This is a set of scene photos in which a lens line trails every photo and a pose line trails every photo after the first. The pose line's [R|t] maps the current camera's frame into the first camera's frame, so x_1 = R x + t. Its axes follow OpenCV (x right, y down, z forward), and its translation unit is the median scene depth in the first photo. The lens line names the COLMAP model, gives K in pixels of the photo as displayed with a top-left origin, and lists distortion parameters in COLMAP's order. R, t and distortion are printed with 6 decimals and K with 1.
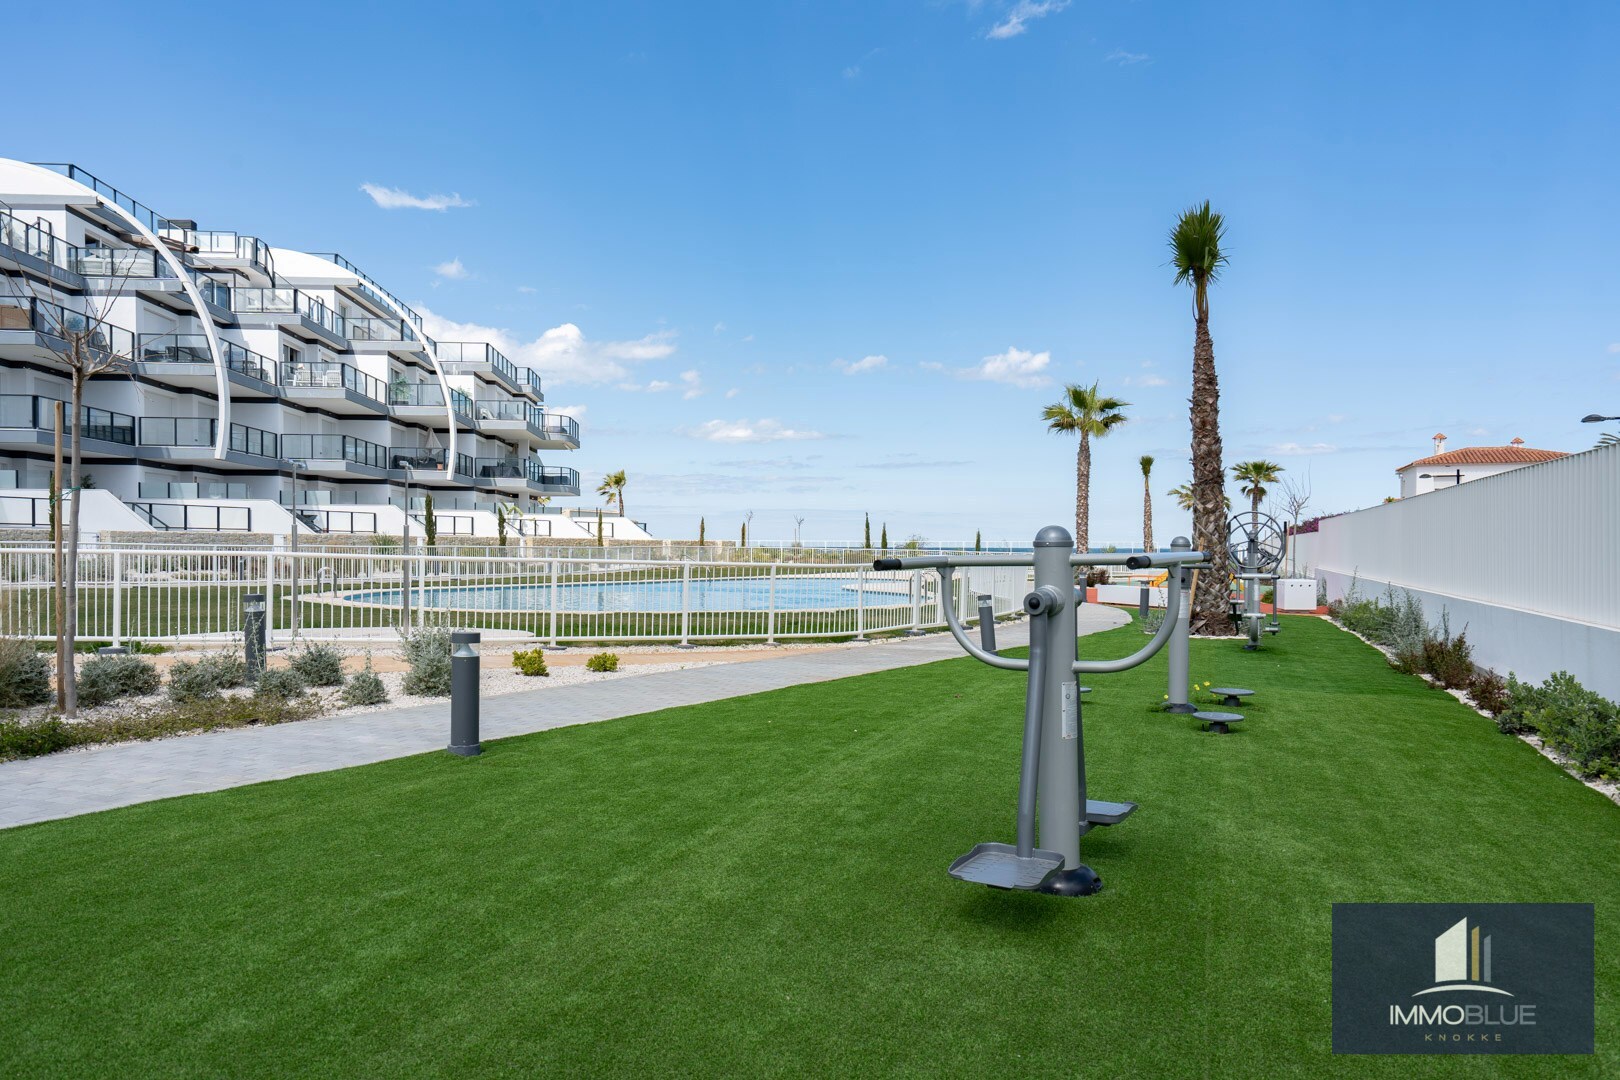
lens RADIAL K [[2410.8, 0, 810.0], [0, 2410.8, 540.0], [0, 0, 1]] dist [-0.006488, 0.062440]
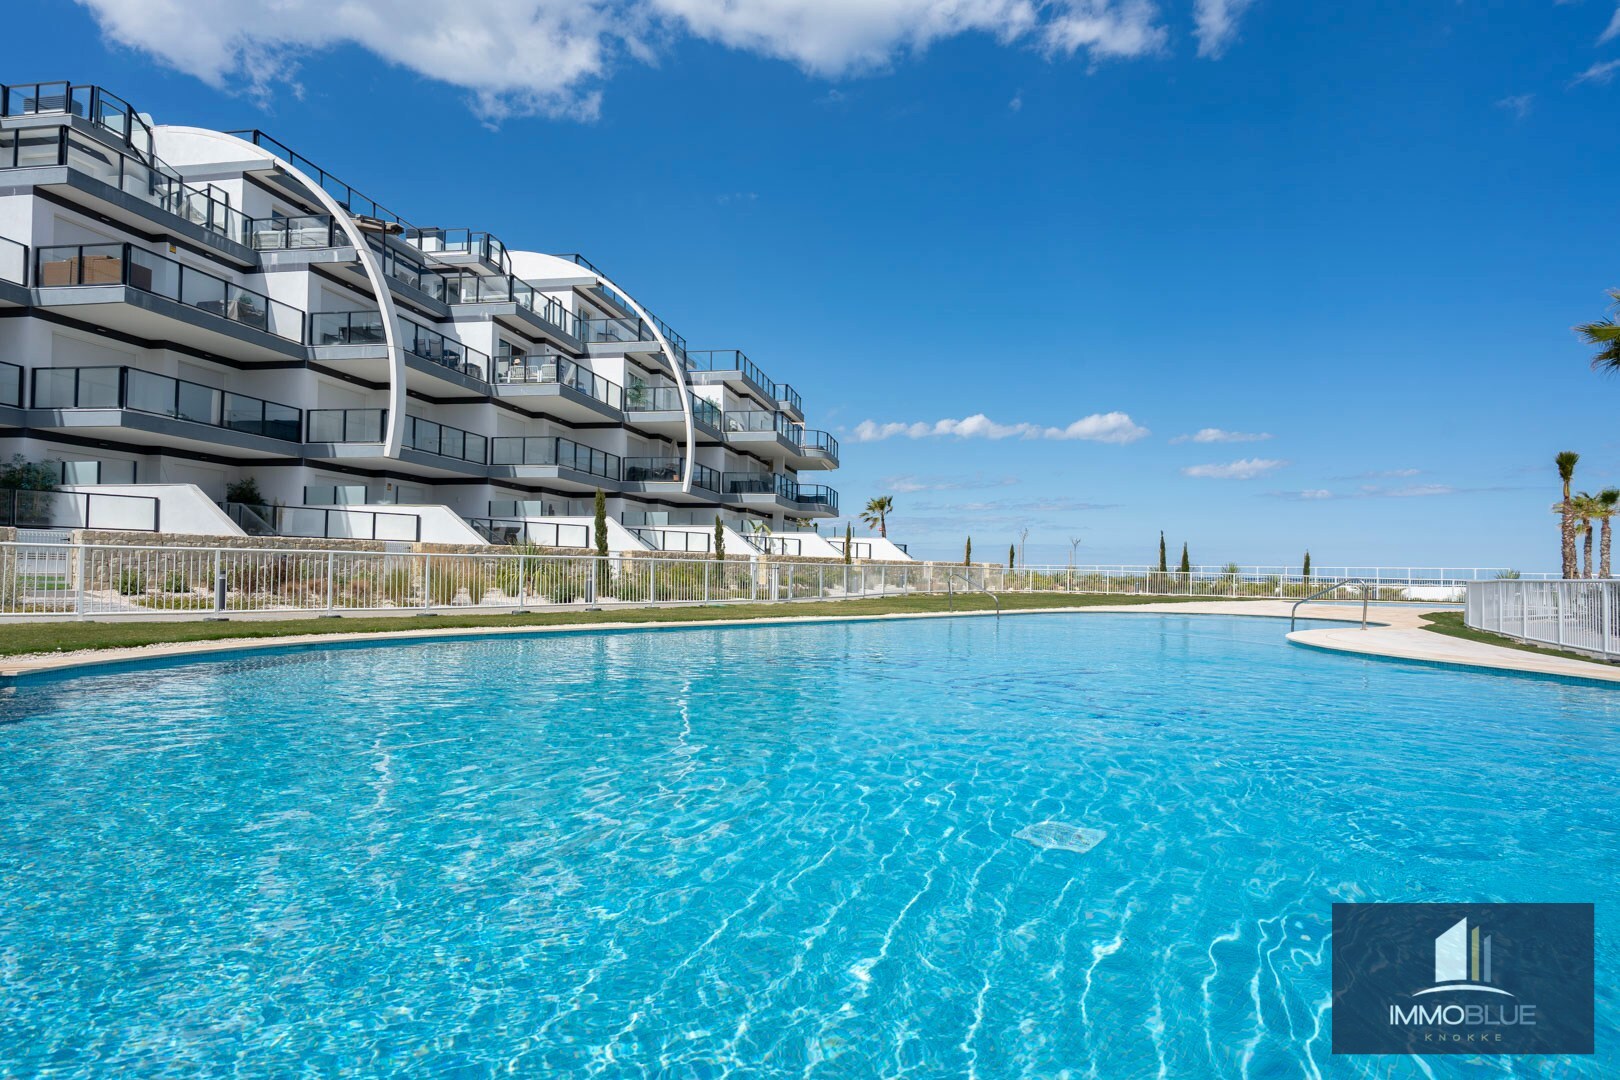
lens RADIAL K [[1367.8, 0, 810.0], [0, 1367.8, 540.0], [0, 0, 1]] dist [0.007097, -0.007136]
pose [[0.988927, 0.004965, -0.148320, -0.028328], [-0.008660, 0.999668, -0.024281, 0.004671], [0.148150, 0.025296, 0.988641, 0.504049]]
